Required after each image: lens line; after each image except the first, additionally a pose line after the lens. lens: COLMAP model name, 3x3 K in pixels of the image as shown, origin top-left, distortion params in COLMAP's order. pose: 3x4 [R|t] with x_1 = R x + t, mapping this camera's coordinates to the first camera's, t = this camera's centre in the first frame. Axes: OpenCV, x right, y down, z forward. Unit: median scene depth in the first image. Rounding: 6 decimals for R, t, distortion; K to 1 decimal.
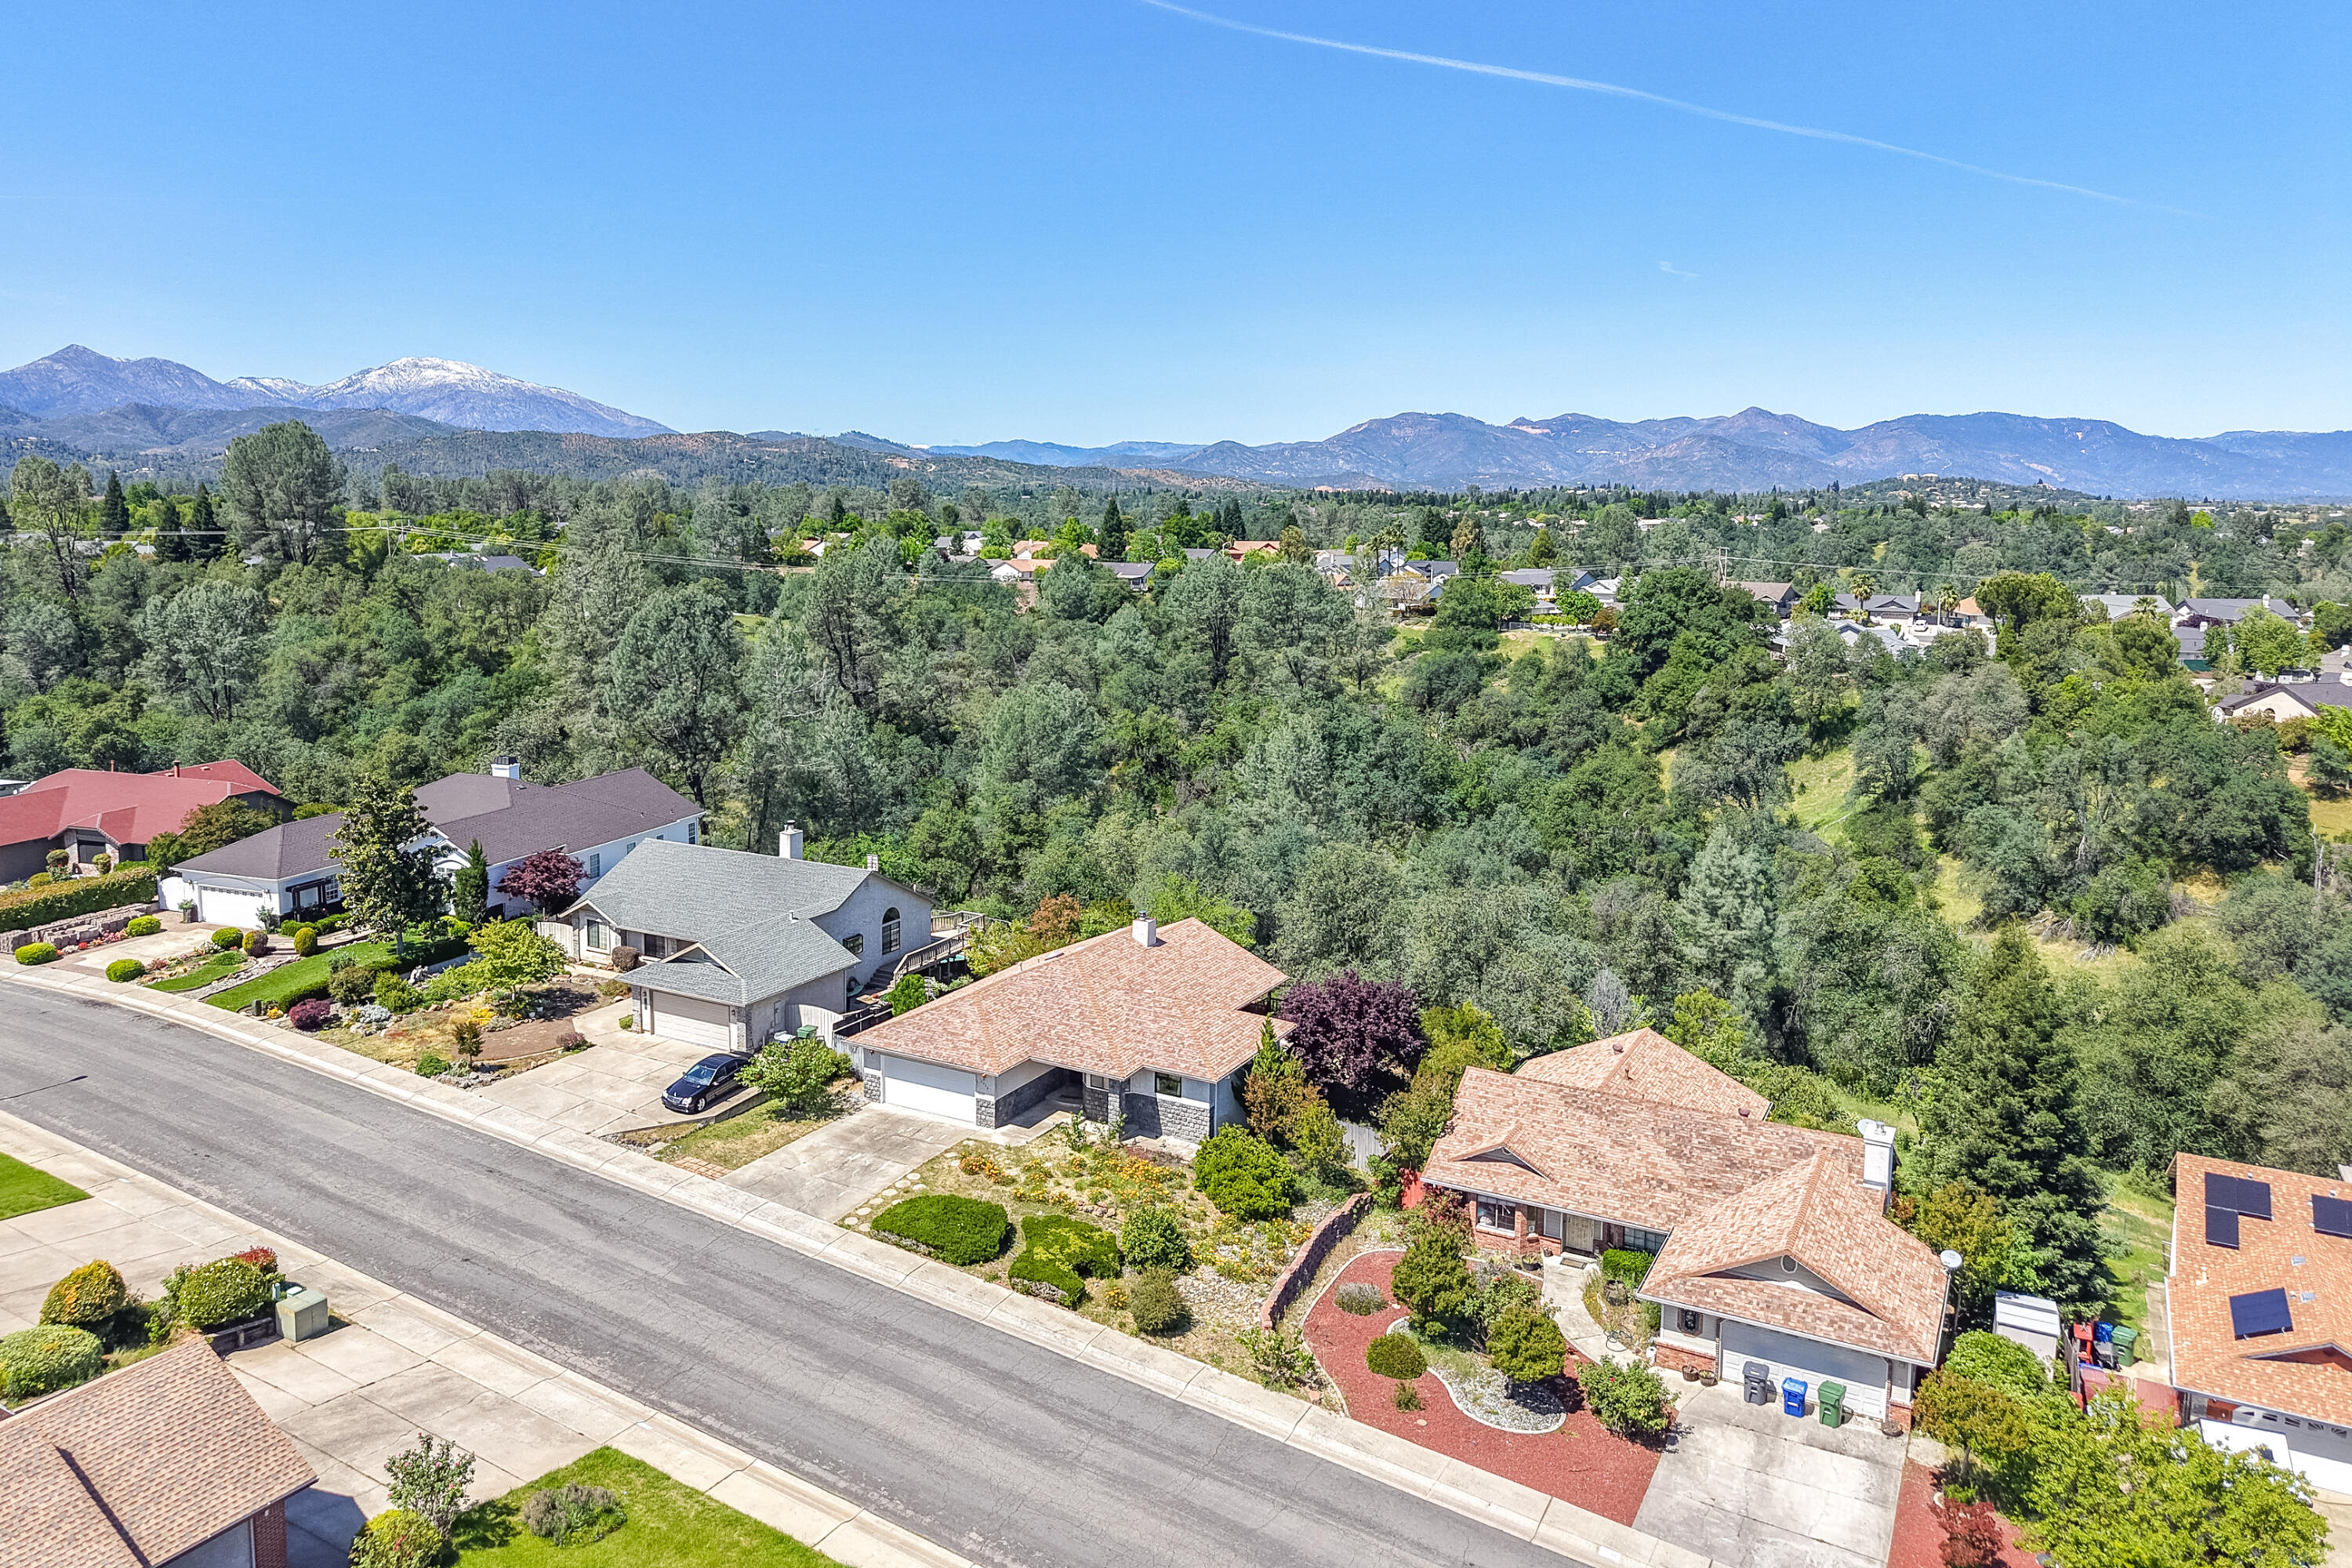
lens RADIAL K [[1630.8, 0, 1143.8], [0, 1630.8, 670.9], [0, 0, 1]] dist [0.038599, -0.025255]
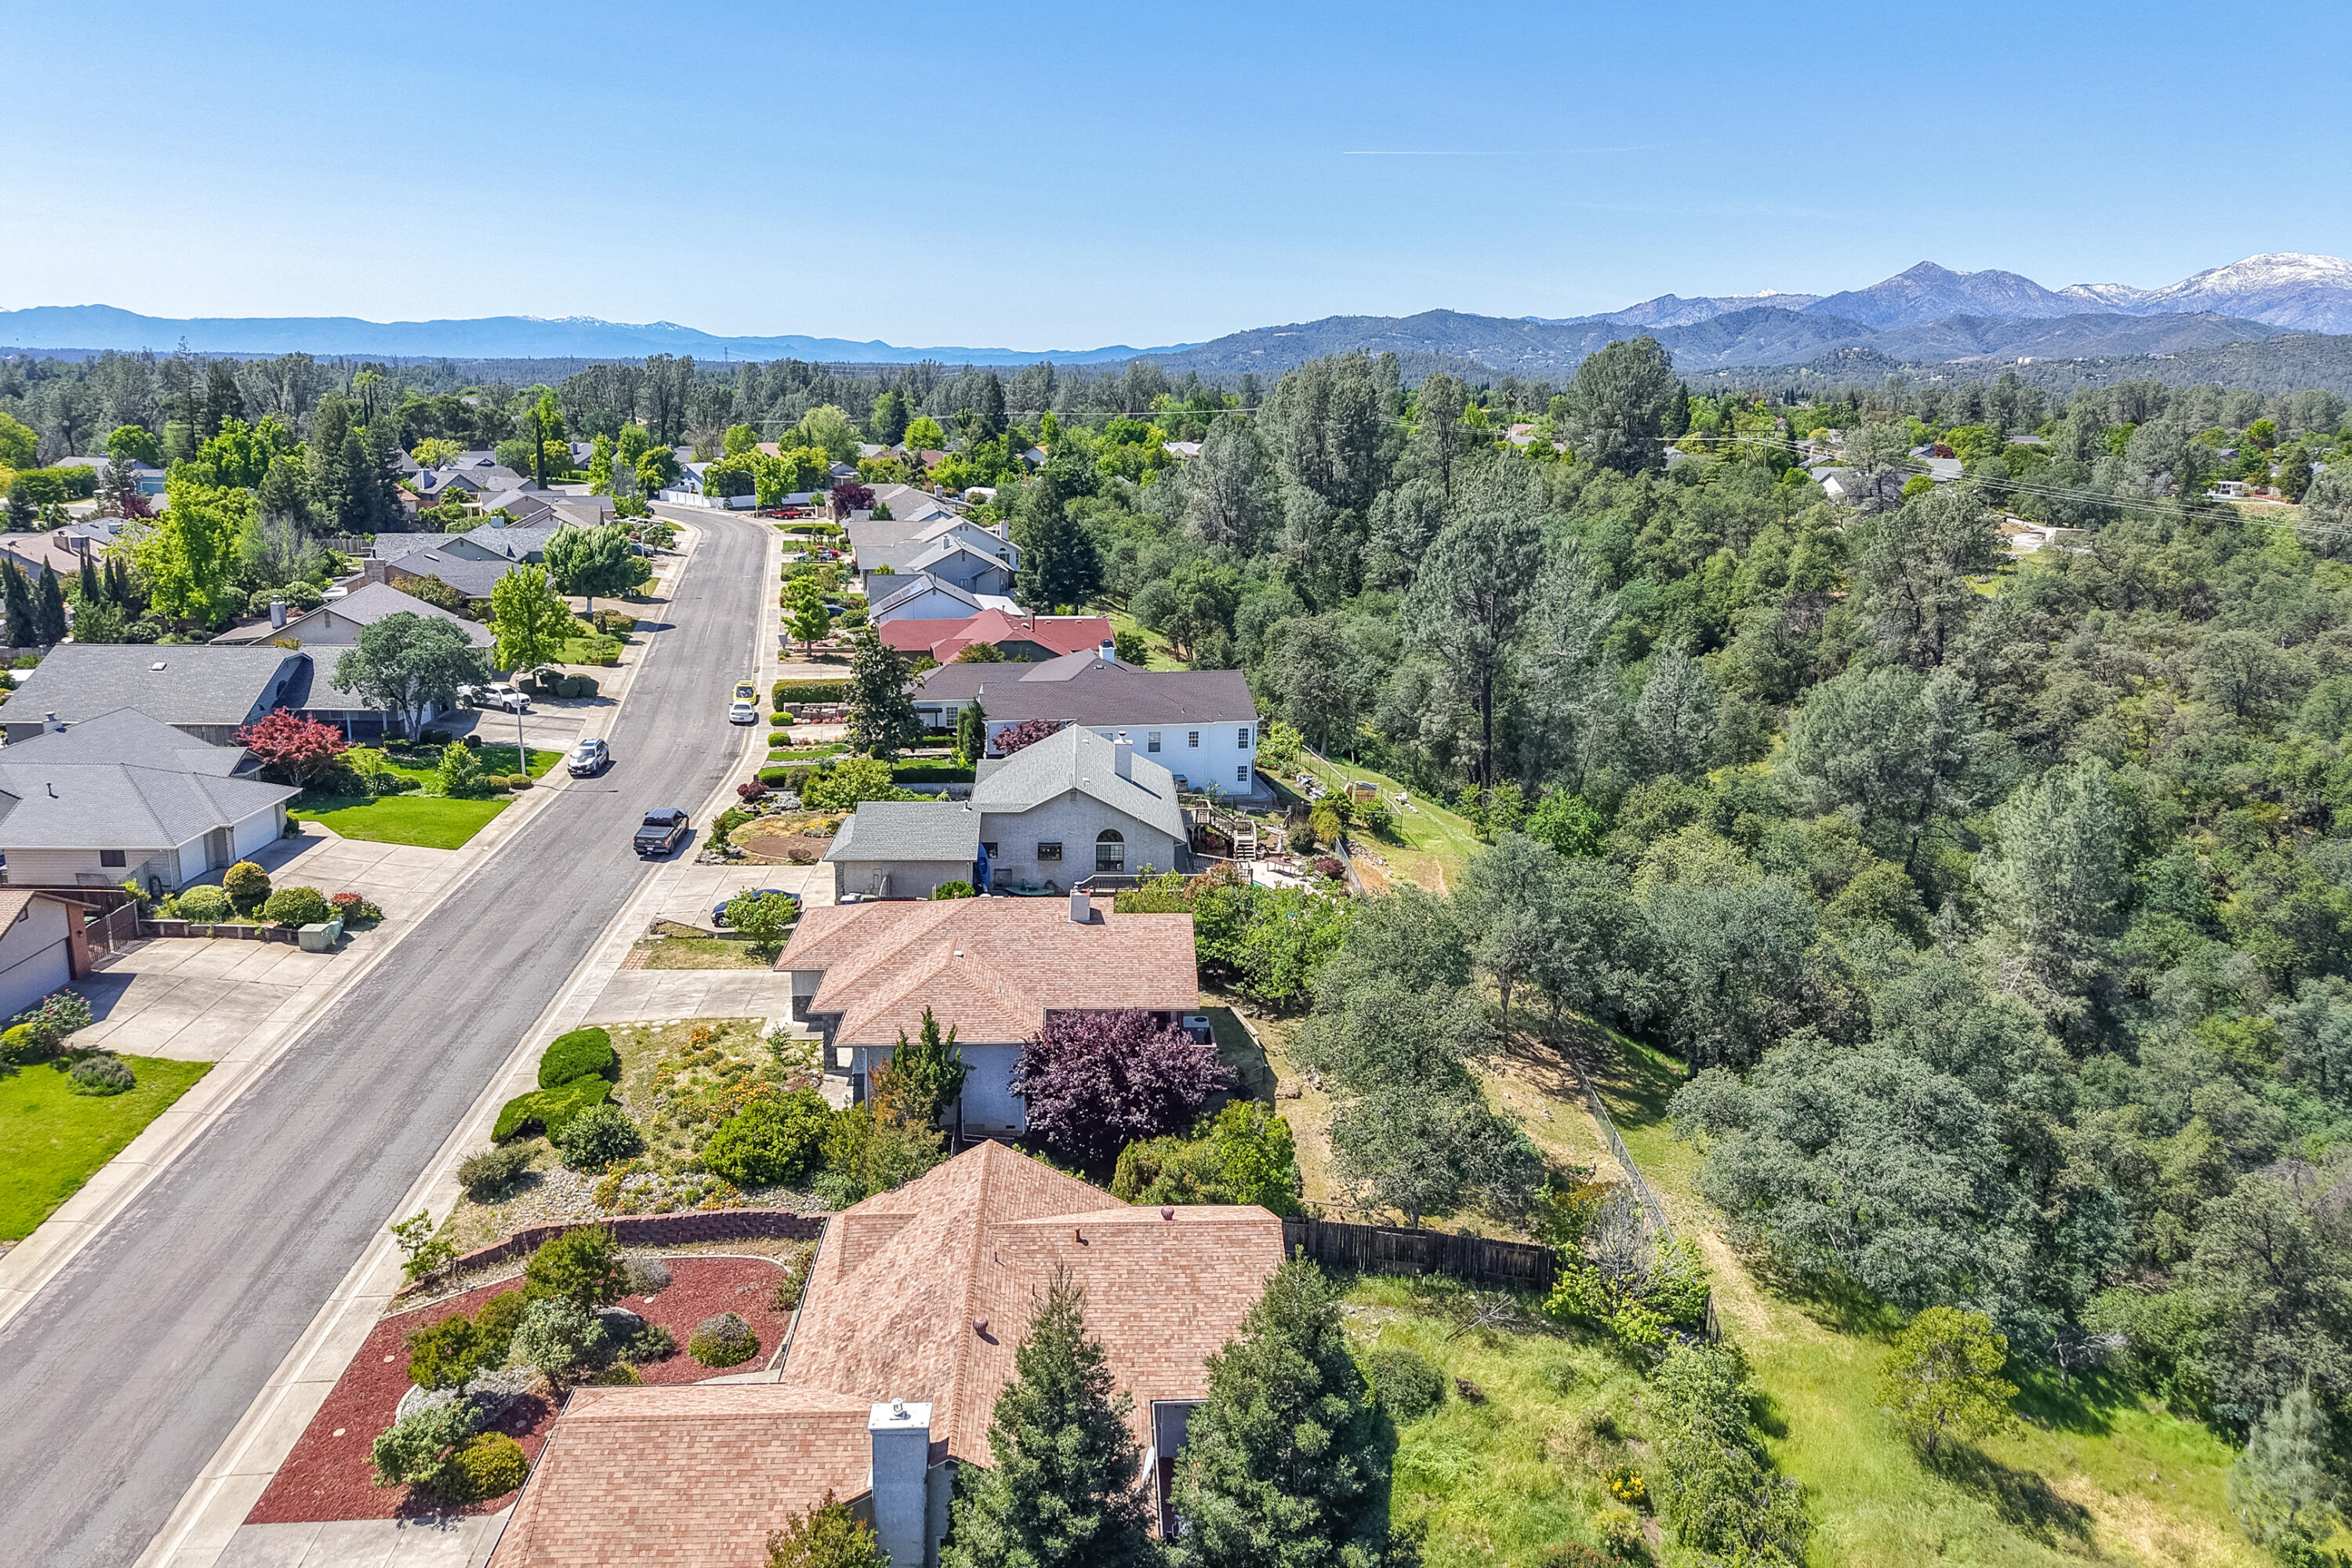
lens RADIAL K [[1564.8, 0, 1170.9], [0, 1564.8, 772.1], [0, 0, 1]] dist [0.040336, -0.045422]
pose [[0.537139, 0.209333, -0.817105, 0.577917], [-0.107442, 0.977805, 0.179873, -0.063263], [0.836623, -0.008825, 0.547709, 0.435271]]
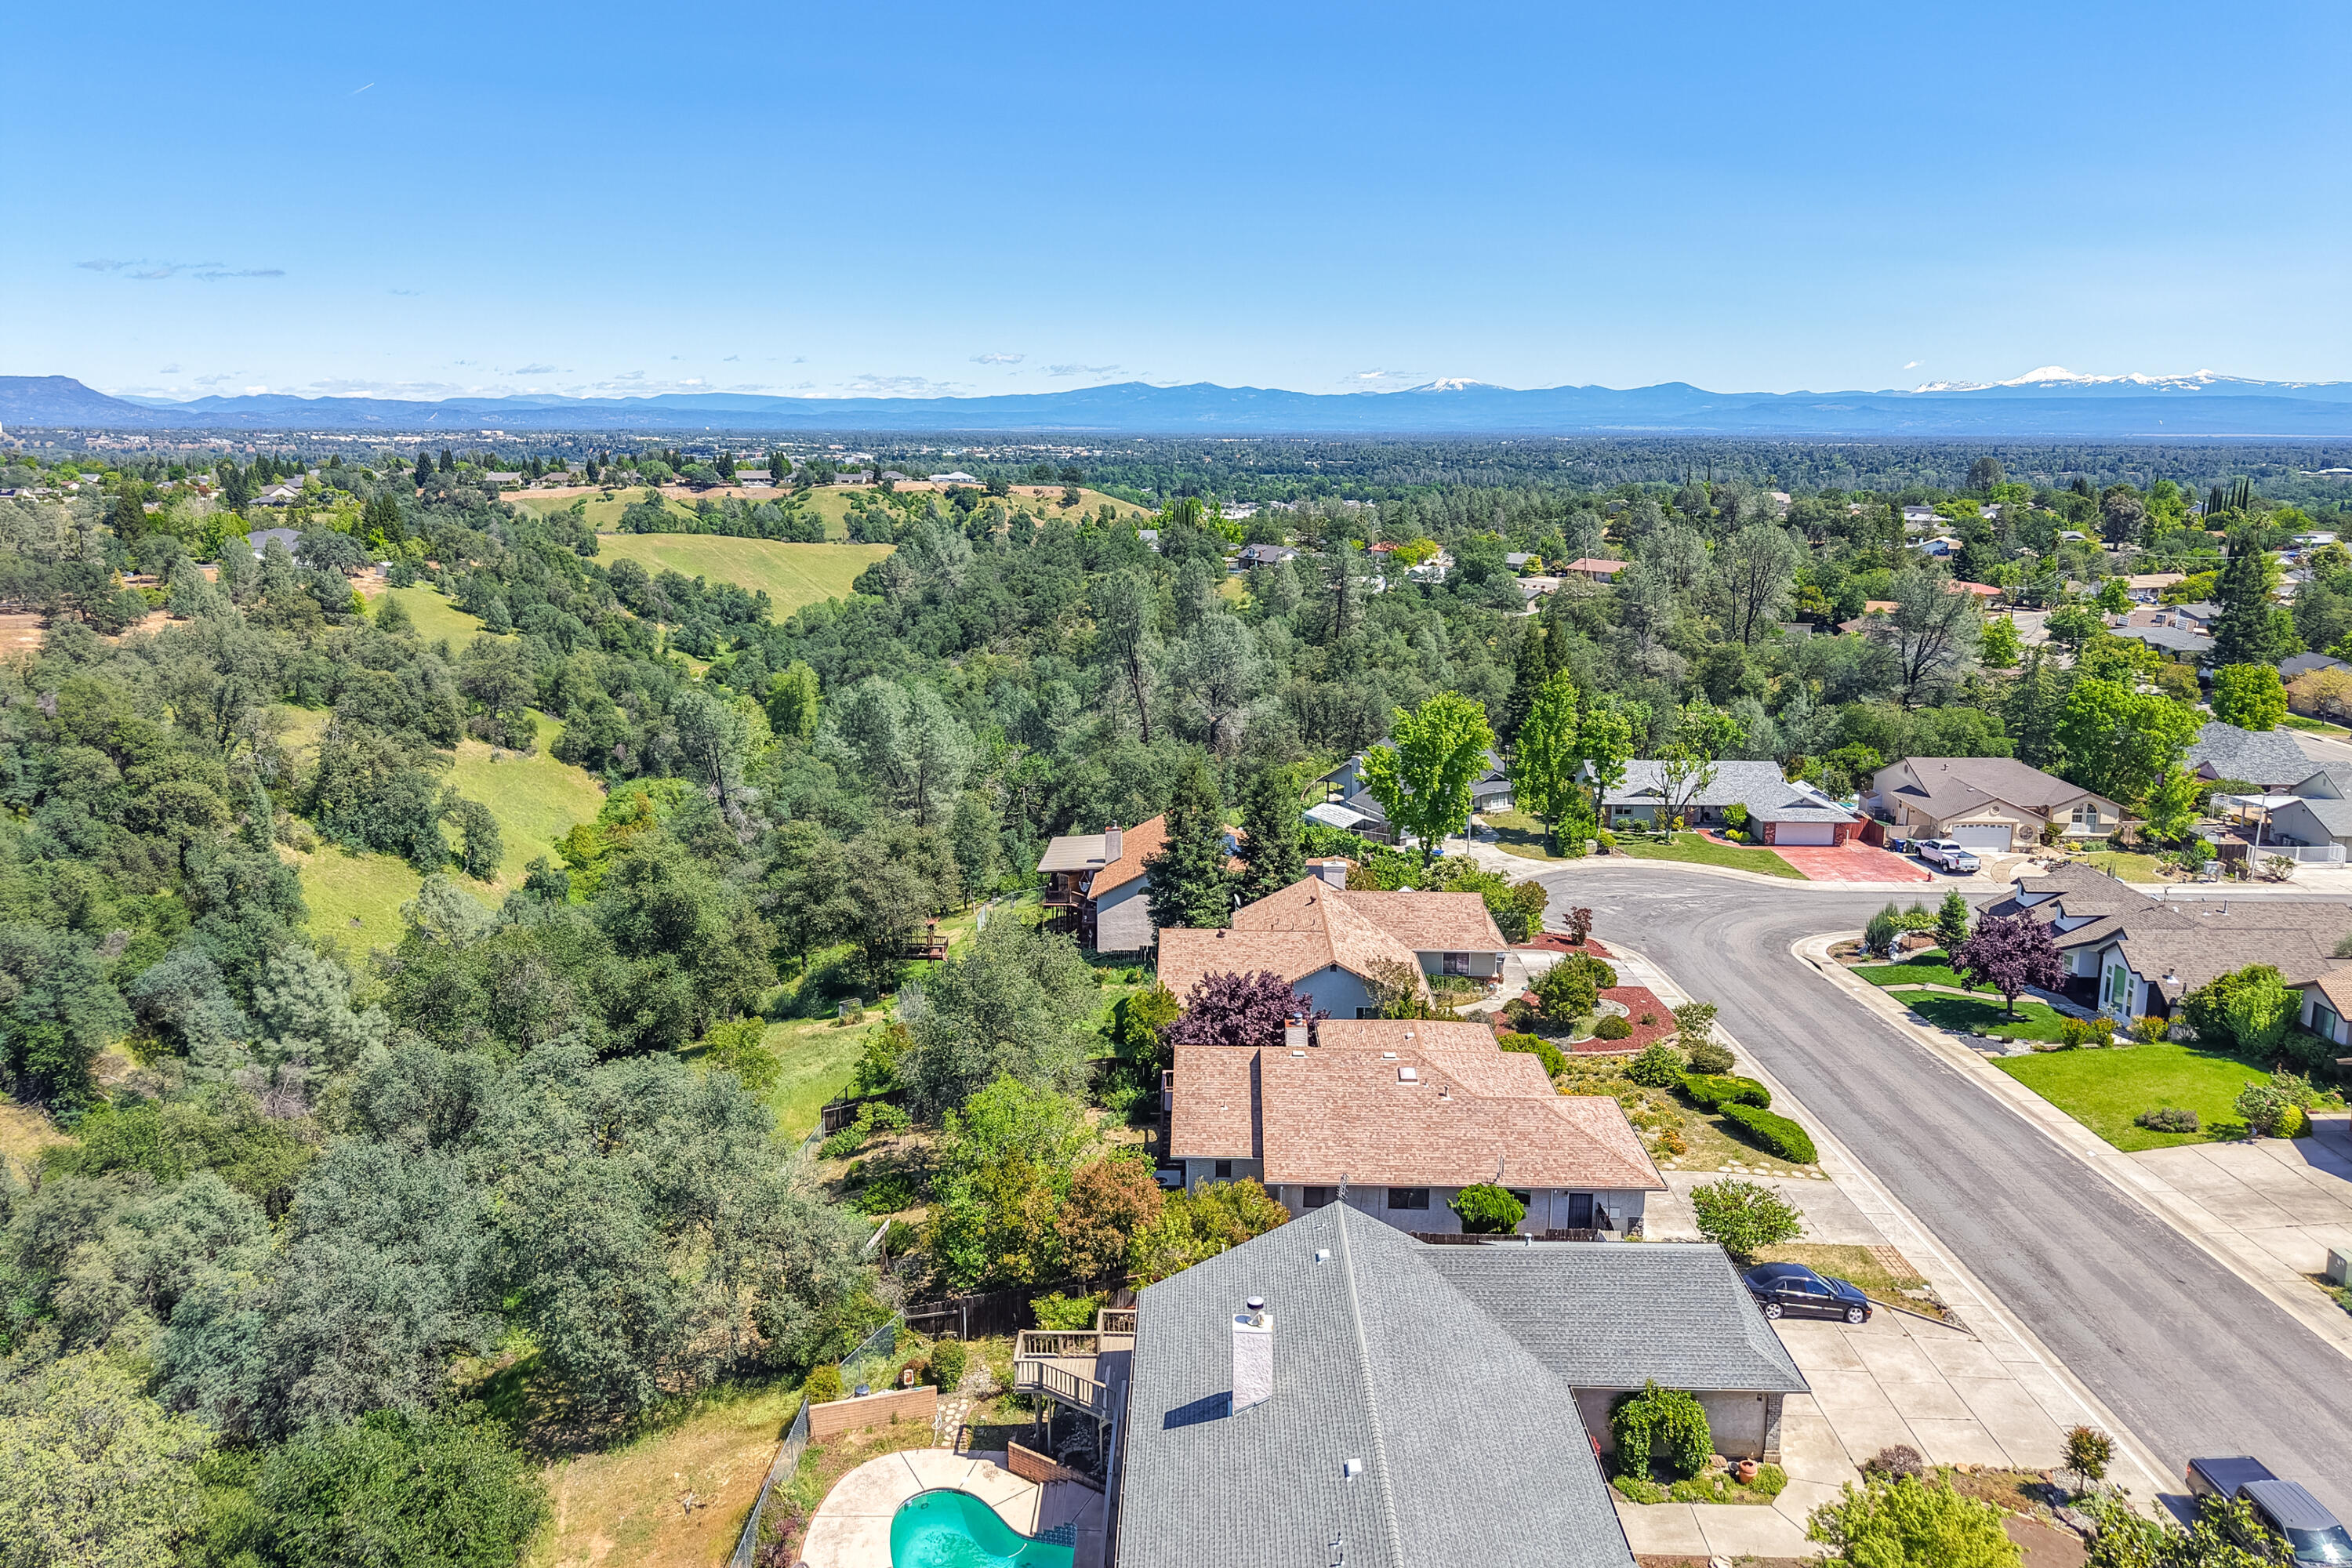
lens RADIAL K [[1564.8, 0, 1174.3], [0, 1564.8, 775.8], [0, 0, 1]] dist [0.040336, -0.045422]
pose [[-0.471100, -0.198265, 0.859509, -0.510078], [0.088030, 0.958980, 0.269459, -0.157351], [-0.877676, 0.202605, -0.434322, 1.083708]]
